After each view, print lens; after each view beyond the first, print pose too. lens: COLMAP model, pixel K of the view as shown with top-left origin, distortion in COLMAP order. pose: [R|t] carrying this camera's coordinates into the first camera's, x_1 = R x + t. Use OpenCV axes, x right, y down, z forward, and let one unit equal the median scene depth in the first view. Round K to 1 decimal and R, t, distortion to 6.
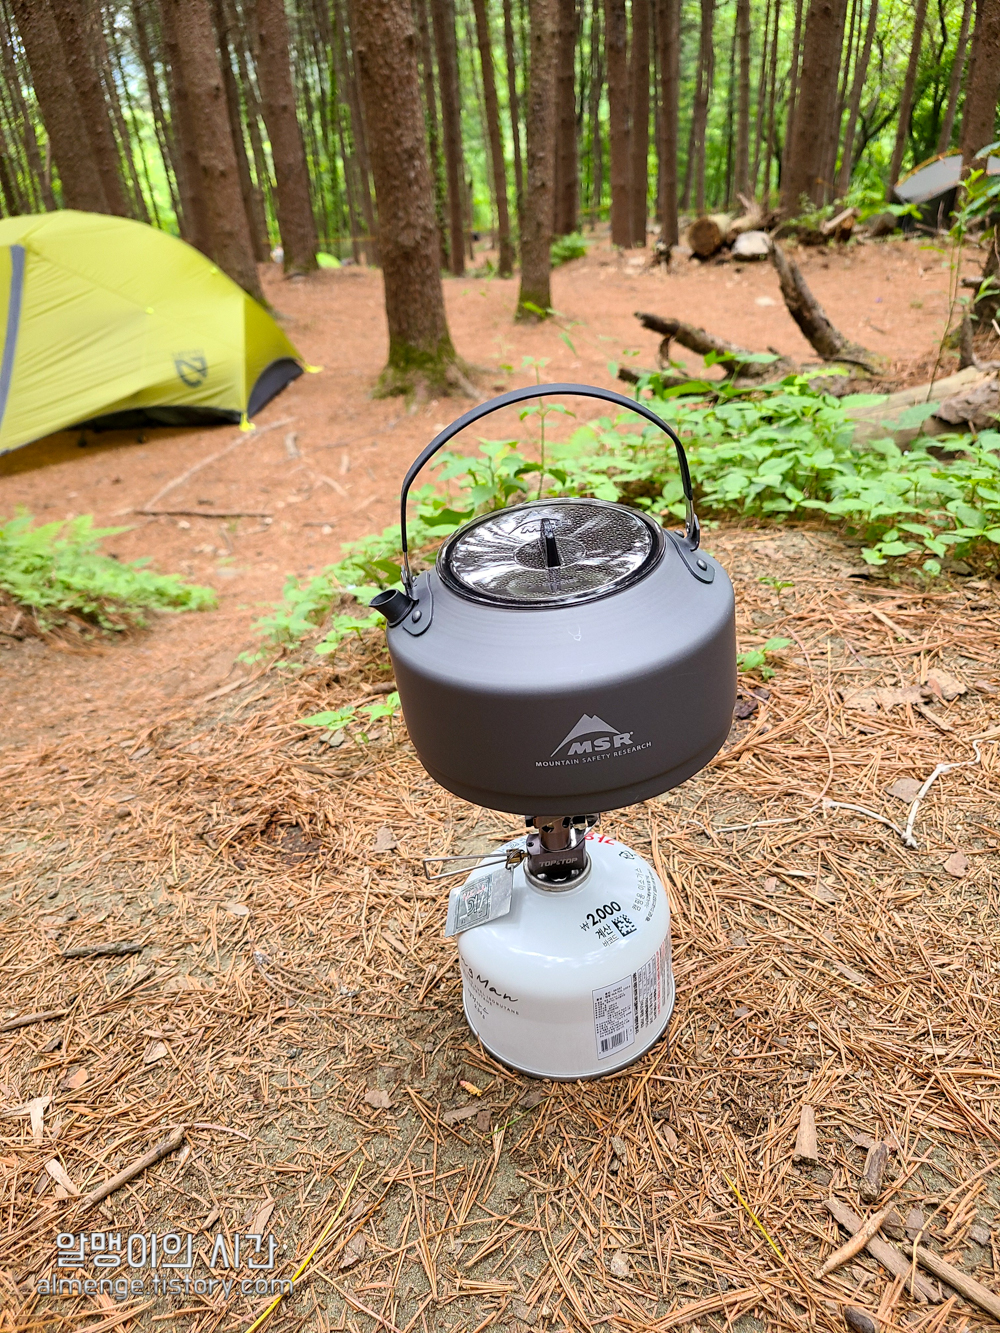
lens RADIAL K [[987.4, 0, 532.1], [0, 987.4, 634.1], [0, 0, 1]] dist [0.035168, -0.003741]
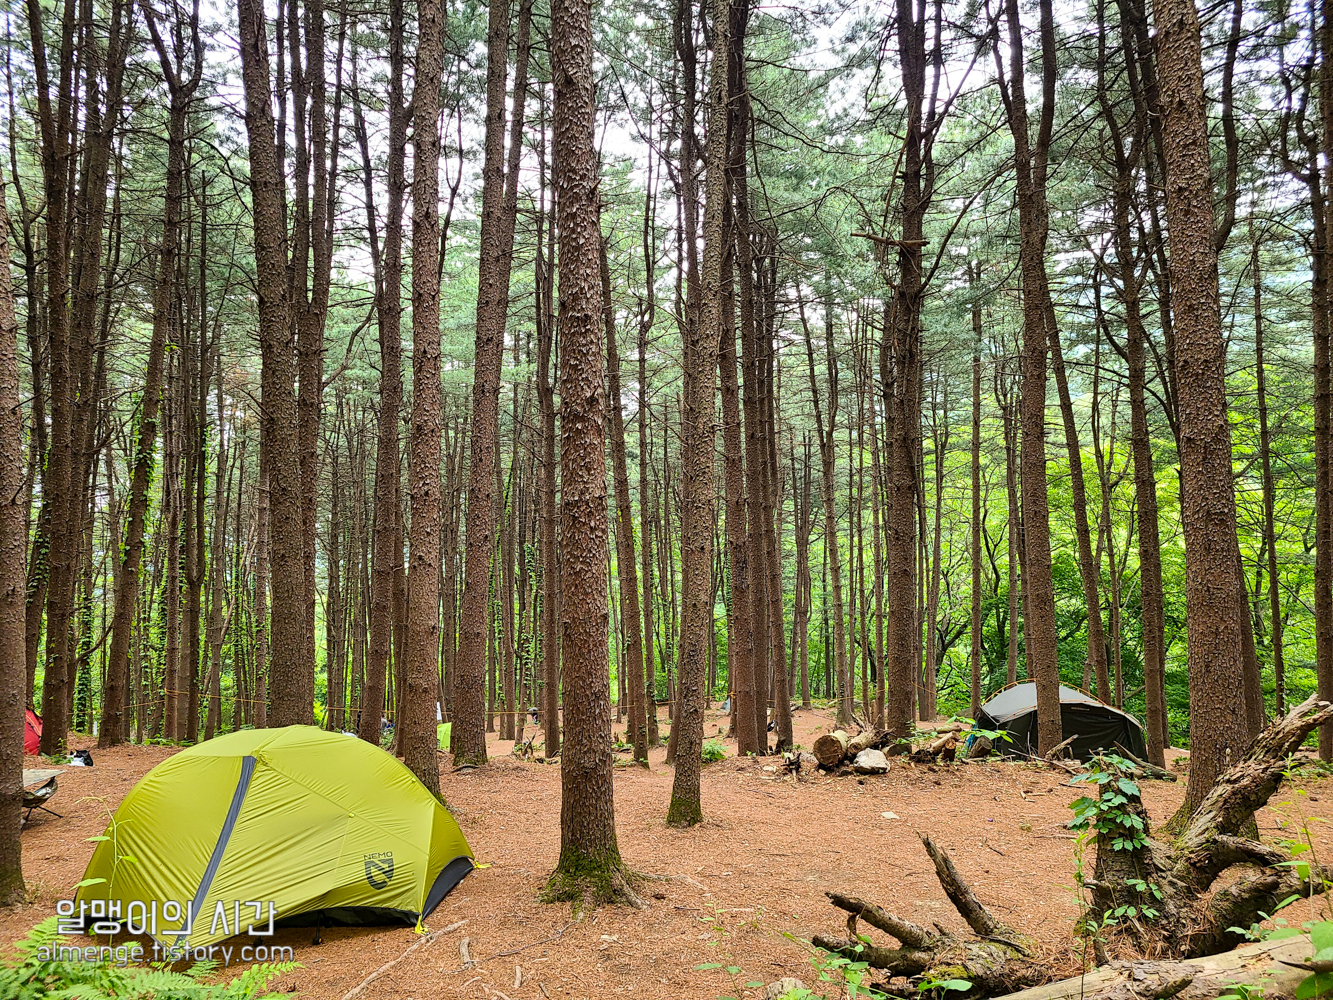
lens RADIAL K [[987.4, 0, 661.6], [0, 987.4, 501.4], [0, 0, 1]] dist [0.035168, -0.003741]
pose [[0.998886, 0.043660, 0.017930, -0.053995], [-0.027143, 0.842160, -0.538544, -0.021534], [-0.038613, 0.537457, 0.842407, -0.114757]]
